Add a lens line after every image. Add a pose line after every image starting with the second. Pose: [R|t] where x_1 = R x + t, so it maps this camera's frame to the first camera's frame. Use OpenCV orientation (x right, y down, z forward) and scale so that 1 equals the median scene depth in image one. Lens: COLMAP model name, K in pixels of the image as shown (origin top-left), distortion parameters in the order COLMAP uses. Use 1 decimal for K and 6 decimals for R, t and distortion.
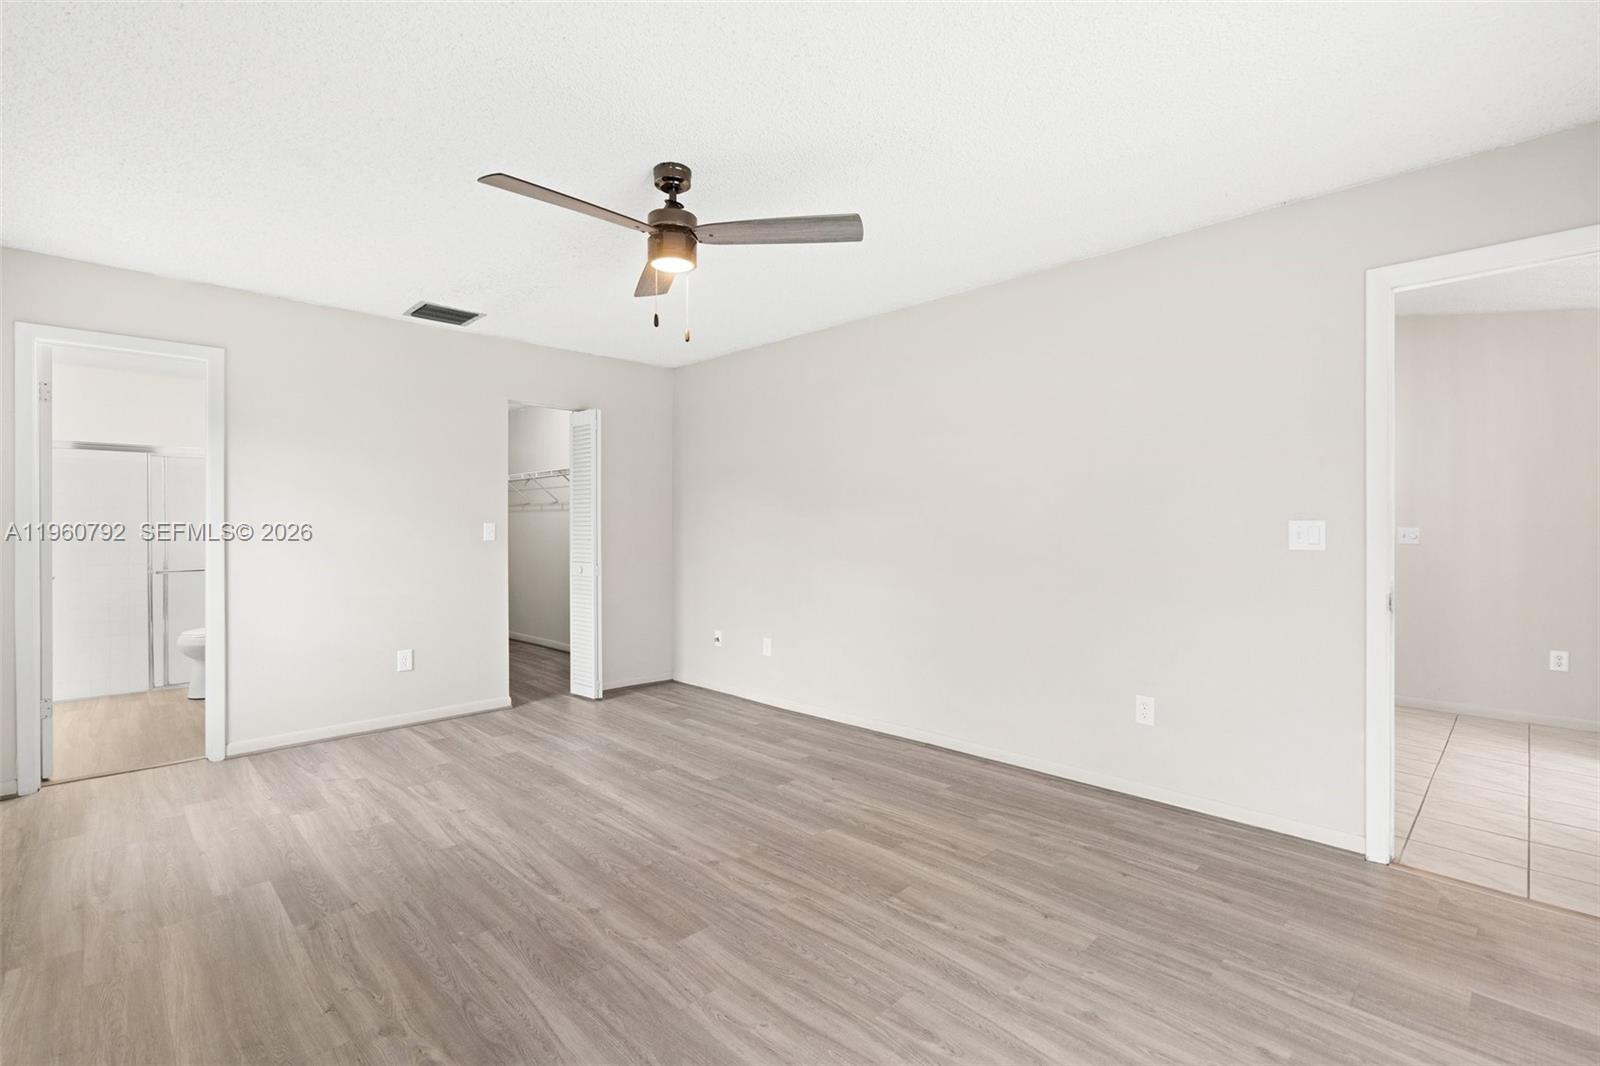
lens RADIAL K [[727.4, 0, 781.1], [0, 727.4, 527.4], [0, 0, 1]] dist [-0.003125, 0.000179]
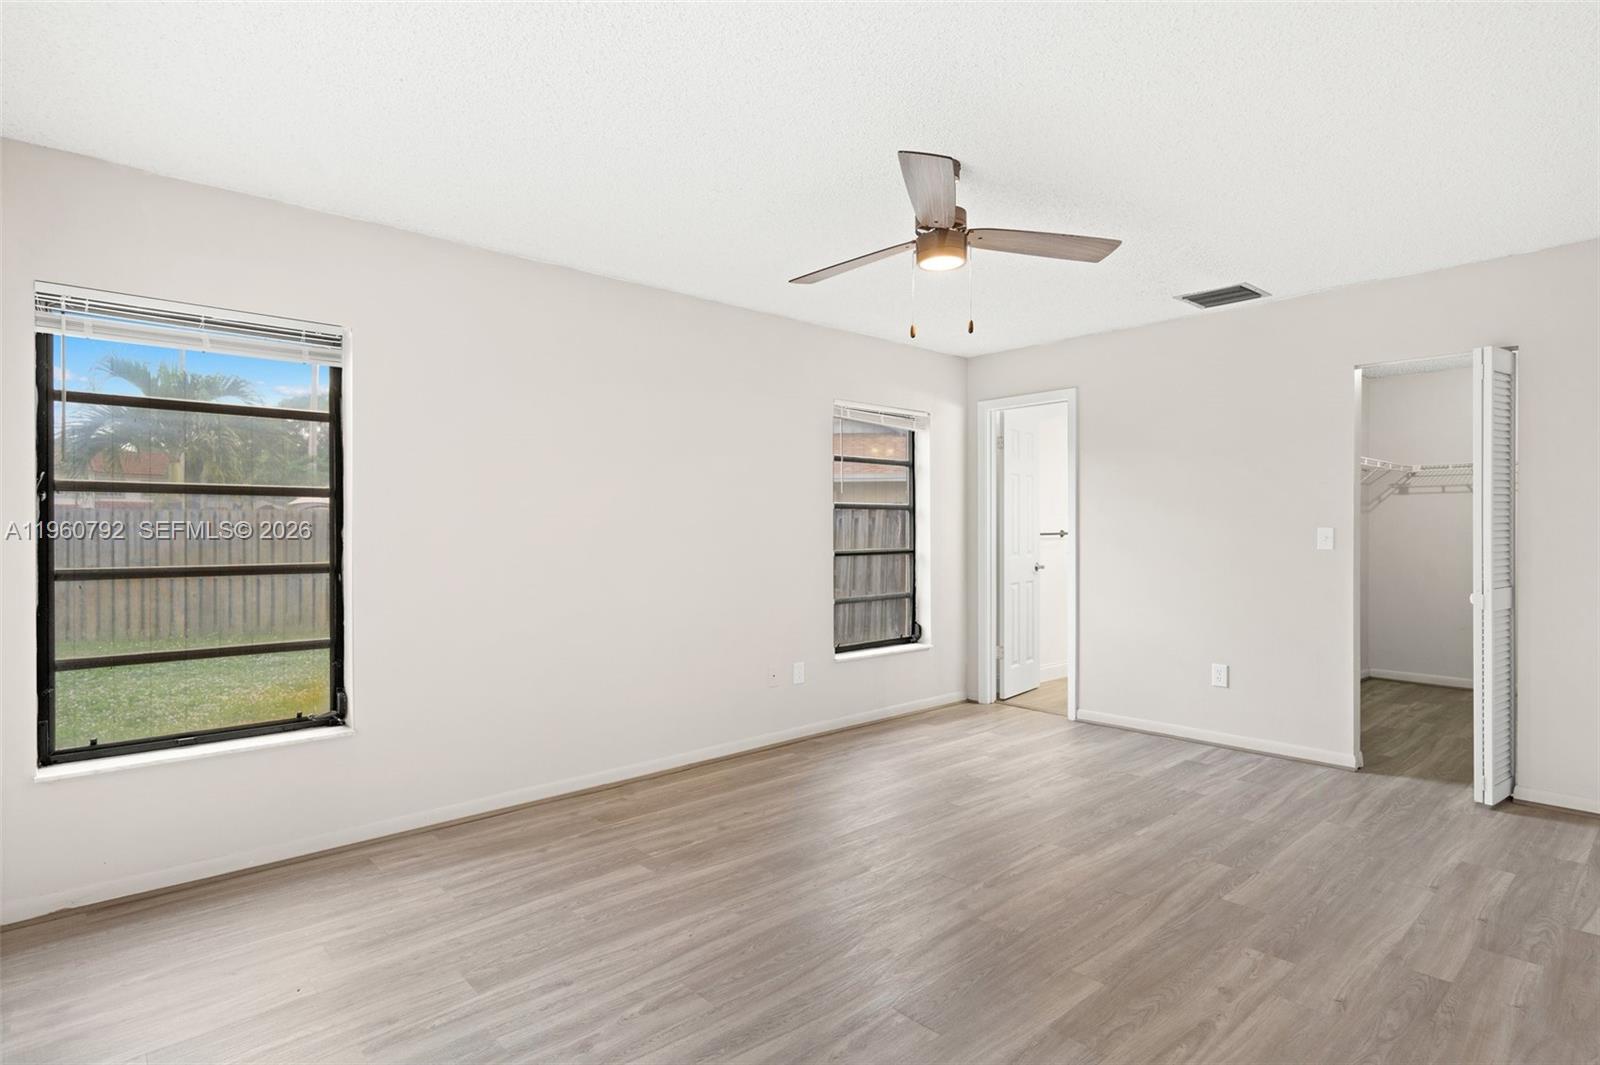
lens RADIAL K [[824.3, 0, 800.0], [0, 824.3, 532.5], [0, 0, 1]] dist [-0.004824, -0.000375]
pose [[-0.027308, 0.003979, -0.999619, 0.785874], [0.000626, 0.999992, 0.003963, -0.006397], [0.999627, -0.000517, -0.027310, 0.697876]]
